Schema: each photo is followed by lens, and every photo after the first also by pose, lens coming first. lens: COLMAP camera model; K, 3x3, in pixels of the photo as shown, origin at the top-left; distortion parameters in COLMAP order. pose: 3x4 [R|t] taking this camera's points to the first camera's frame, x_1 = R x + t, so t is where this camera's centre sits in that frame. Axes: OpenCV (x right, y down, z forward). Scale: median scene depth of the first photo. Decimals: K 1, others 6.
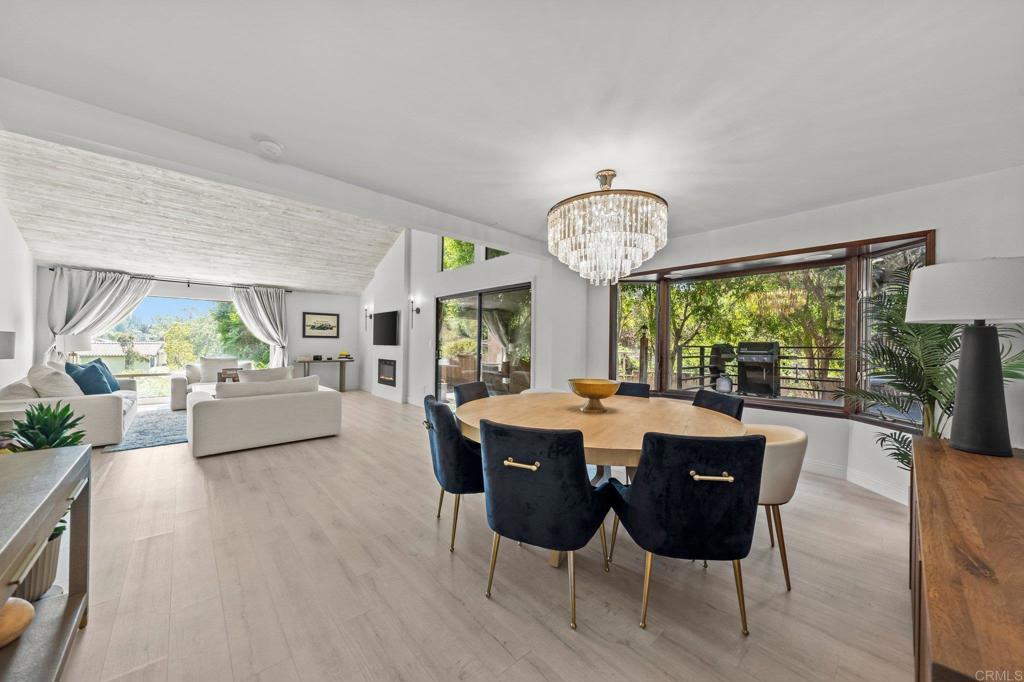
lens RADIAL K [[361.2, 0, 512.0], [0, 361.2, 341.0], [0, 0, 1]] dist [0.000975, 0.000064]
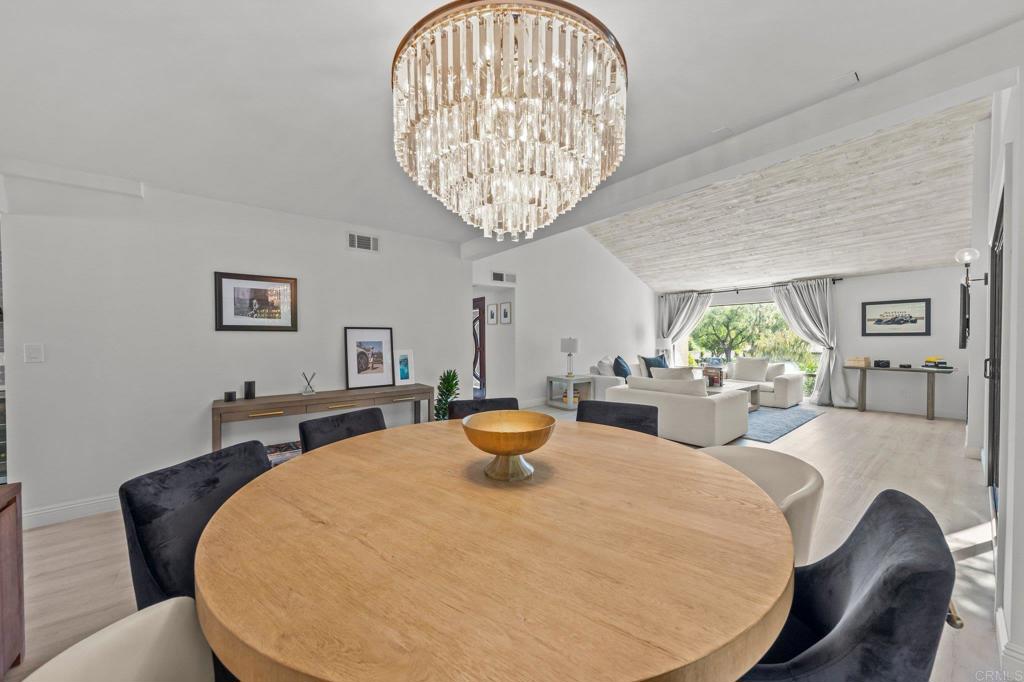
lens RADIAL K [[360.1, 0, 507.7], [0, 360.1, 345.6], [0, 0, 1]] dist [-0.000603, 0.000012]
pose [[-0.075710, 0.007011, -0.997105, 0.304496], [0.011250, 0.999918, 0.006176, -0.003410], [0.997066, -0.010750, -0.075783, 0.402243]]
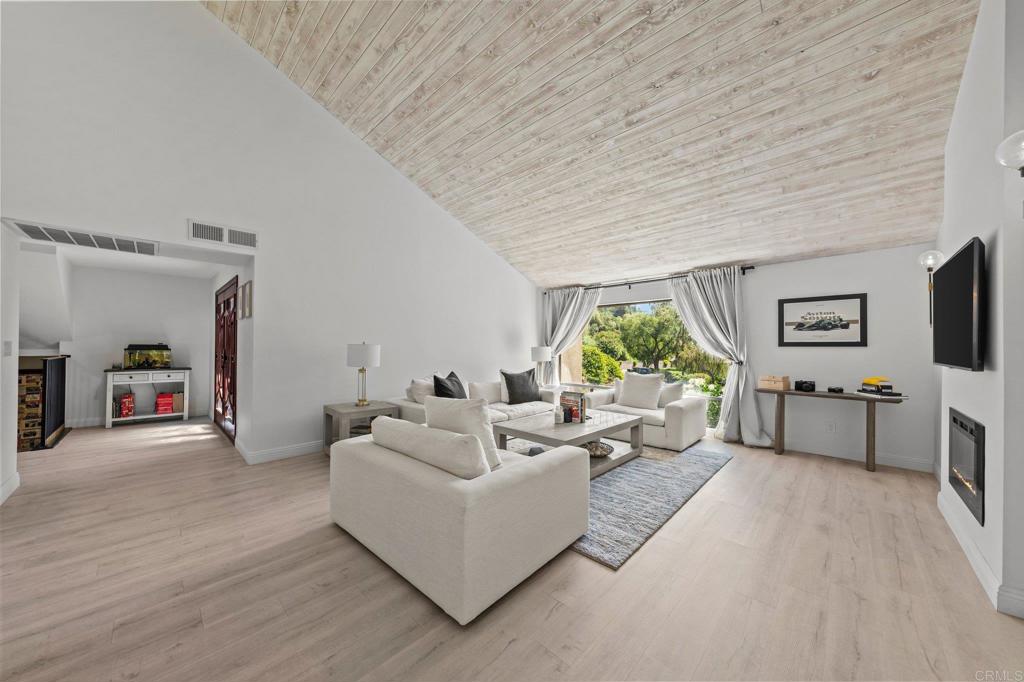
lens RADIAL K [[351.4, 0, 507.4], [0, 351.4, 347.6], [0, 0, 1]] dist [-0.000776, -0.000078]
pose [[0.062234, -0.012174, -0.997987, -0.094624], [-0.000182, 0.999925, -0.012209, -0.001510], [0.998062, 0.000942, 0.062227, 0.718973]]
